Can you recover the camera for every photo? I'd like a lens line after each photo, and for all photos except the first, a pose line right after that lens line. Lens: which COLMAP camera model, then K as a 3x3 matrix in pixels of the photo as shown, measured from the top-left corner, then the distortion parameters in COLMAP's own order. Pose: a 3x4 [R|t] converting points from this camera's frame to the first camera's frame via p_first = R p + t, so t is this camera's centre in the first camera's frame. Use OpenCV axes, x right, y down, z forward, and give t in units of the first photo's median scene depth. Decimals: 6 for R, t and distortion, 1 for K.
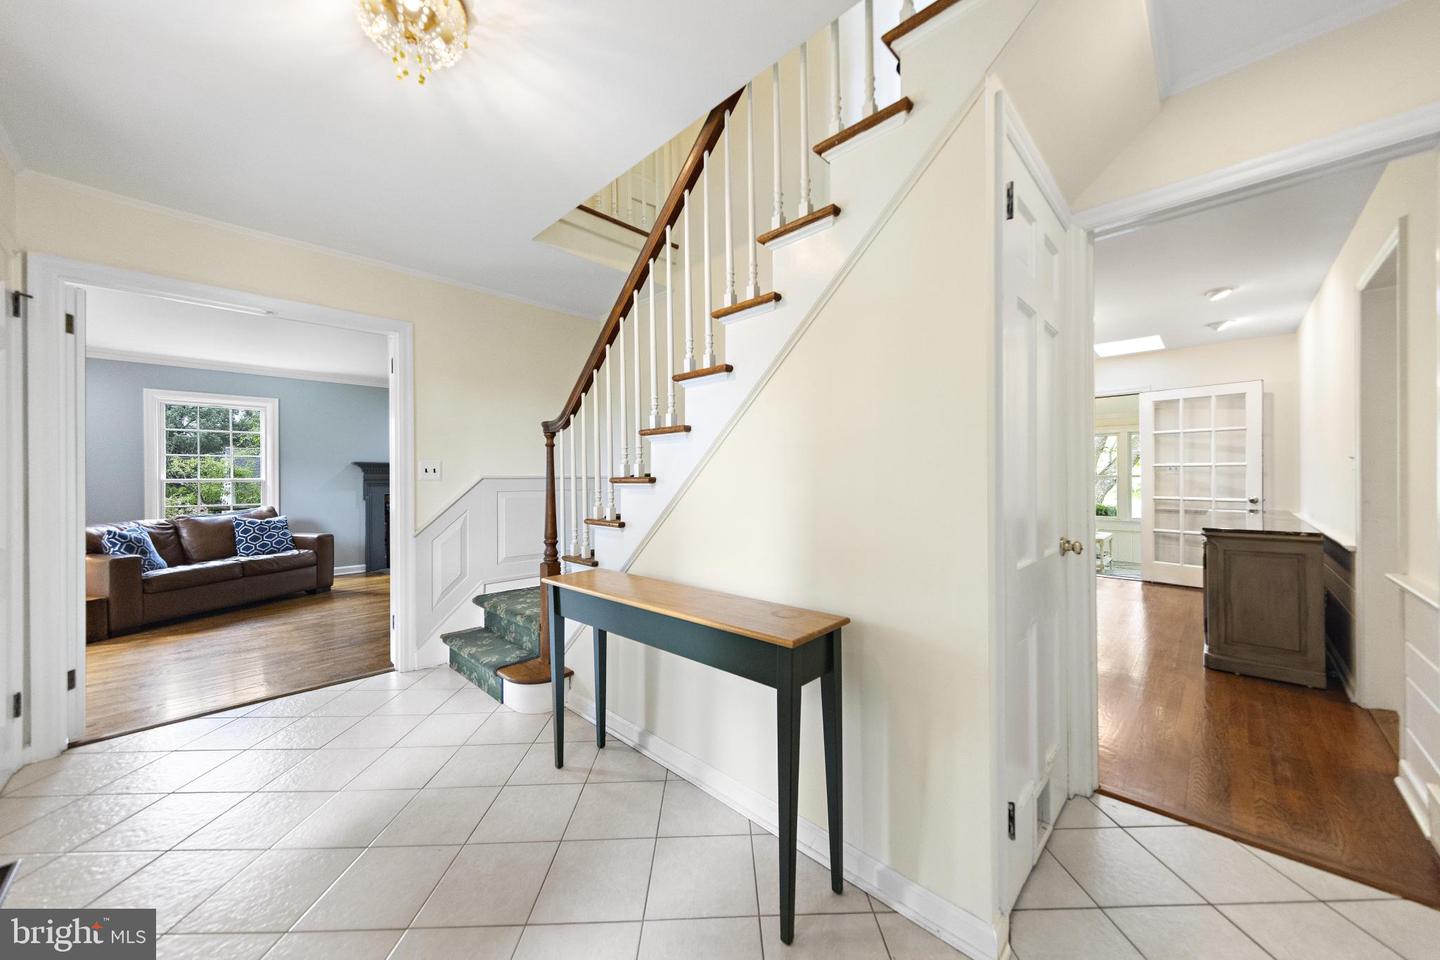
lens RADIAL K [[516.3, 0, 724.9], [0, 516.3, 476.5], [0, 0, 1]] dist [-0.002499, -0.000112]
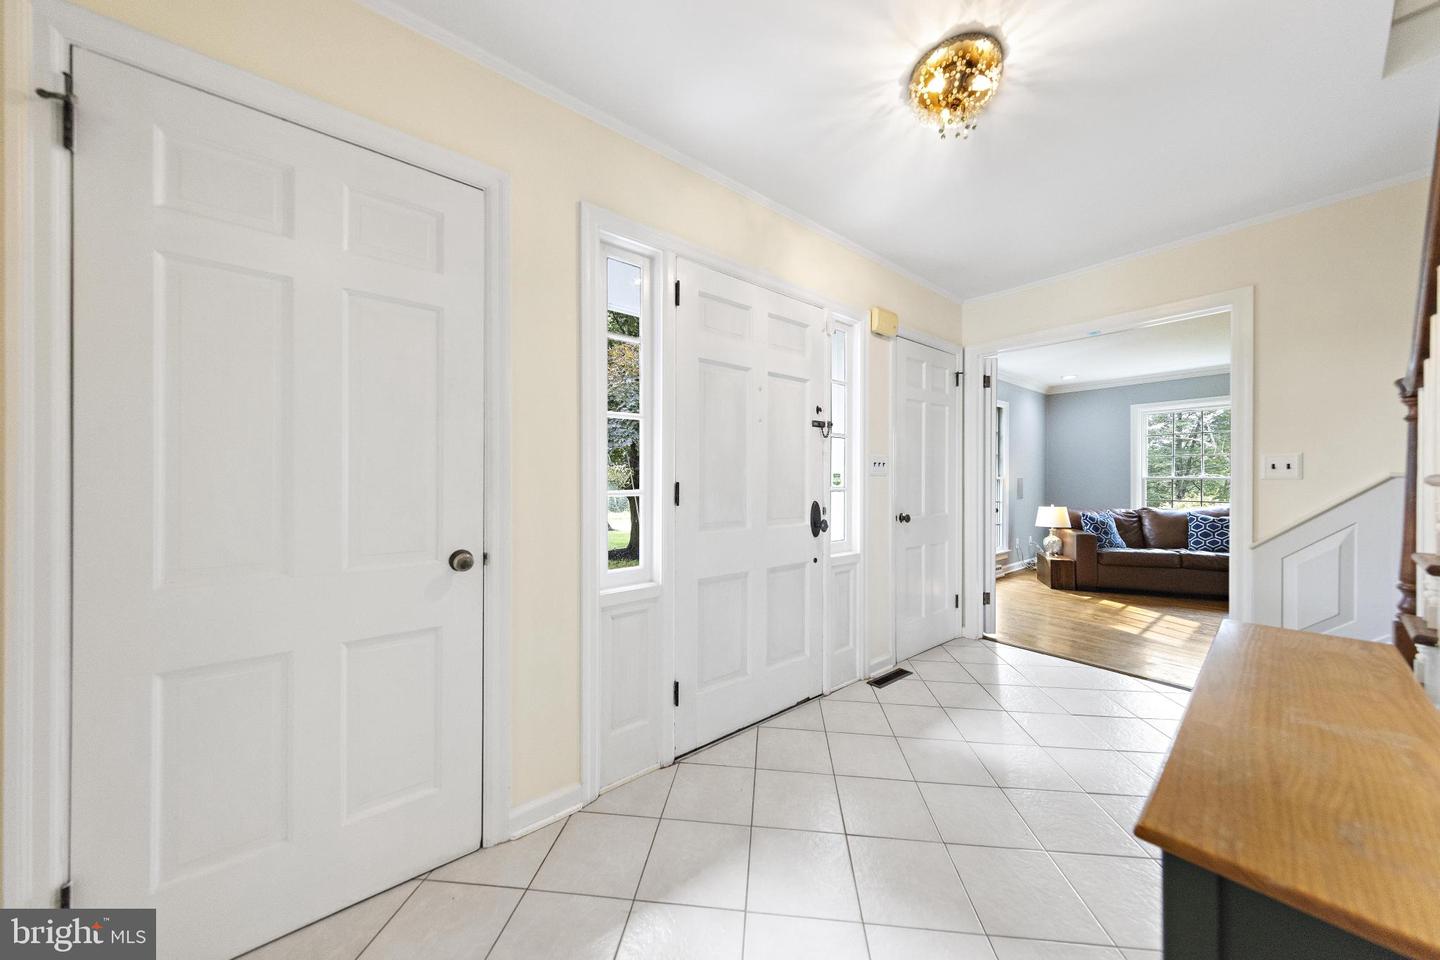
lens RADIAL K [[468.0, 0, 721.7], [0, 468.0, 479.7], [0, 0, 1]] dist [0.000439, 0.000031]
pose [[-0.149004, 0.008580, -0.988799, 0.179154], [0.001321, 0.999963, 0.008478, 0.001074], [0.988836, -0.000043, -0.149010, 0.205064]]
